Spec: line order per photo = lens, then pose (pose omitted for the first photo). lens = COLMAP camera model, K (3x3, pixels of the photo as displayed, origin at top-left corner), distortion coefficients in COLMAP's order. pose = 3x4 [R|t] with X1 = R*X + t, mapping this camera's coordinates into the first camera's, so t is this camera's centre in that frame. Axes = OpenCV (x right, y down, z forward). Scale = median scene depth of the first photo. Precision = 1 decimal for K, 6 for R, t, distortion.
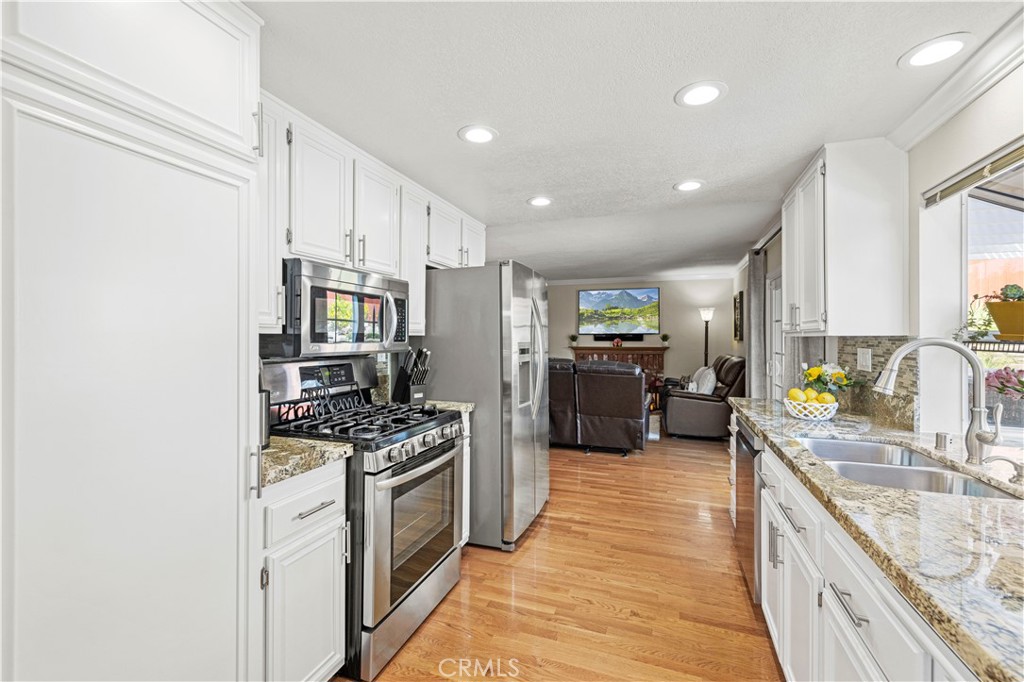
lens RADIAL K [[438.1, 0, 513.4], [0, 438.1, 337.0], [0, 0, 1]] dist [0.000578, 0.000291]
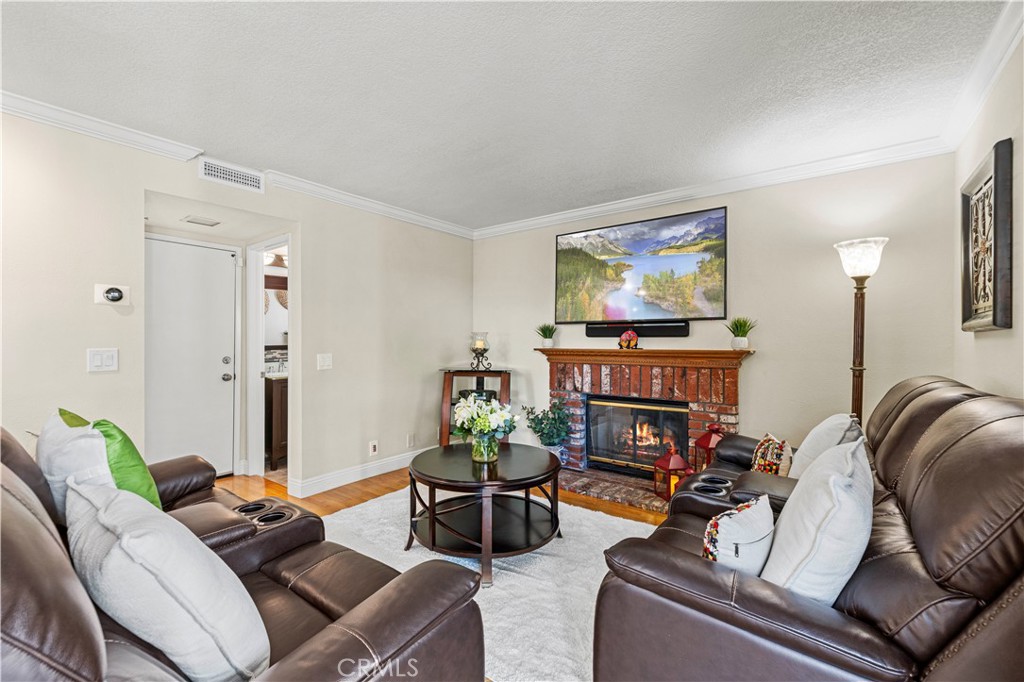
lens RADIAL K [[438.1, 0, 510.3], [0, 438.1, 339.4], [0, 0, 1]] dist [0.000578, 0.000291]
pose [[0.953442, -0.002314, -0.301566, 0.264341], [0.003366, 0.999990, 0.002969, 0.010321], [0.301556, -0.003846, 0.953441, 0.548865]]
